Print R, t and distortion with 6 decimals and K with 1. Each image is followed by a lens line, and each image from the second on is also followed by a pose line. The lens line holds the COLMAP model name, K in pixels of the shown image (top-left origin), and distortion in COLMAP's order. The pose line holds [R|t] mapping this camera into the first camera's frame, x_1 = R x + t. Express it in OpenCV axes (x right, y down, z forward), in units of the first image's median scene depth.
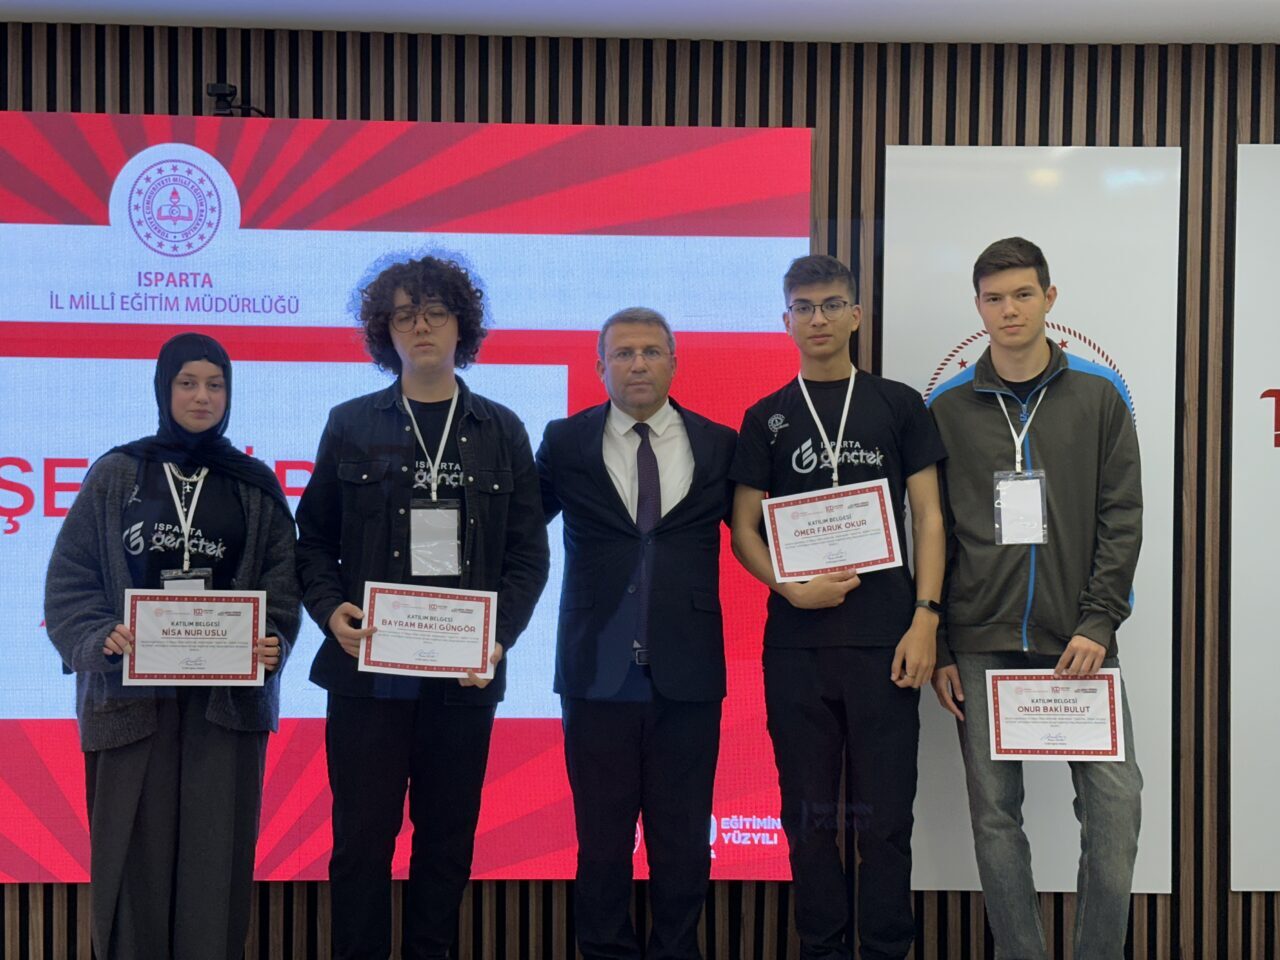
lens RADIAL K [[1782.5, 0, 640.9], [0, 1782.5, 475.9], [0, 0, 1]] dist [0.220785, 0.000000]
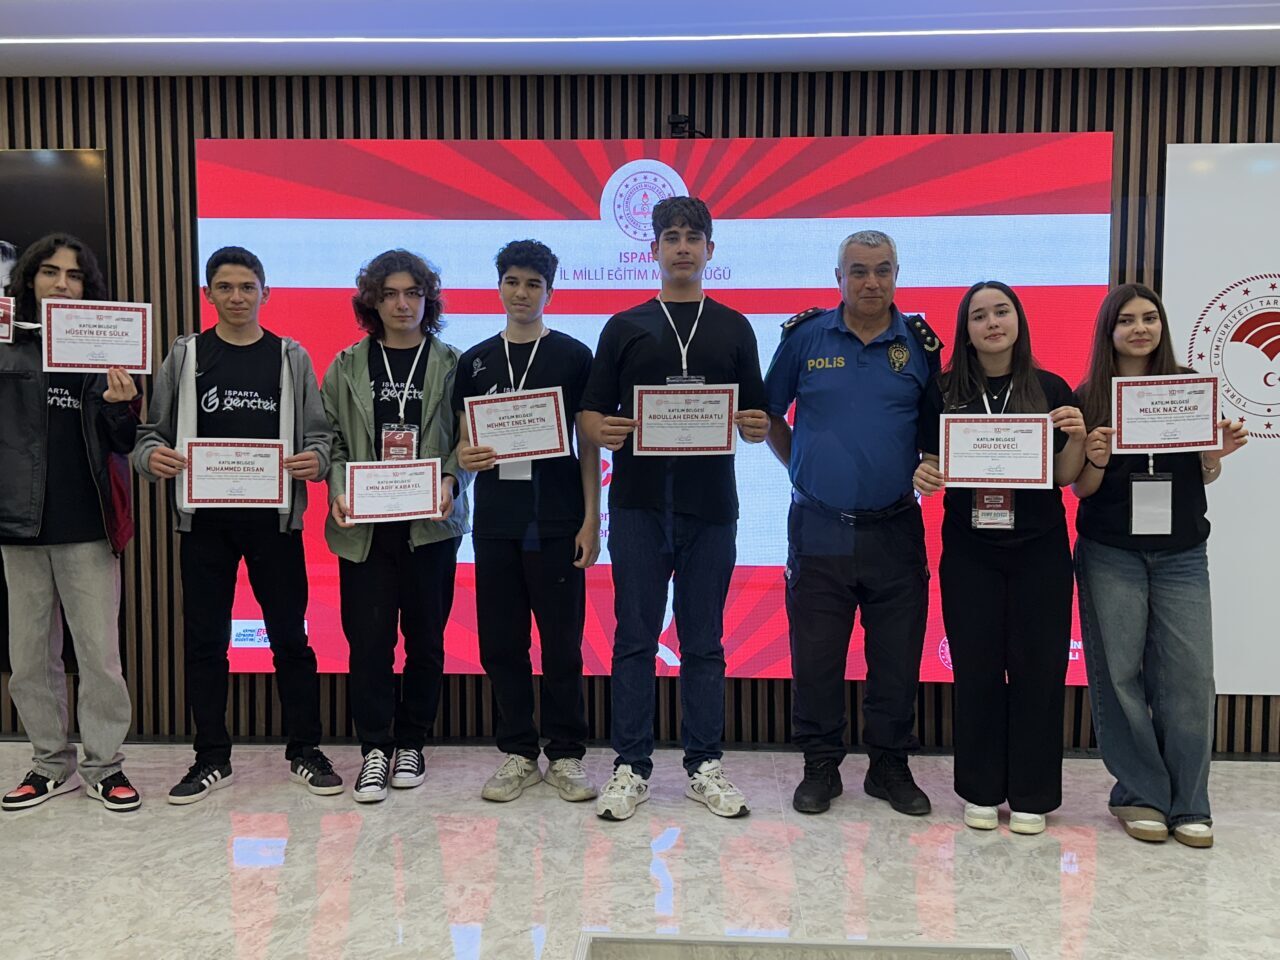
lens RADIAL K [[1276.4, 0, 639.9], [0, 1276.4, 481.1], [0, 0, 1]] dist [0.073377, 0.000000]
pose [[0.997516, -0.002551, -0.070394, -0.188392], [0.007398, 0.997611, 0.068680, -0.003164], [0.070050, -0.069030, 0.995152, -0.000030]]
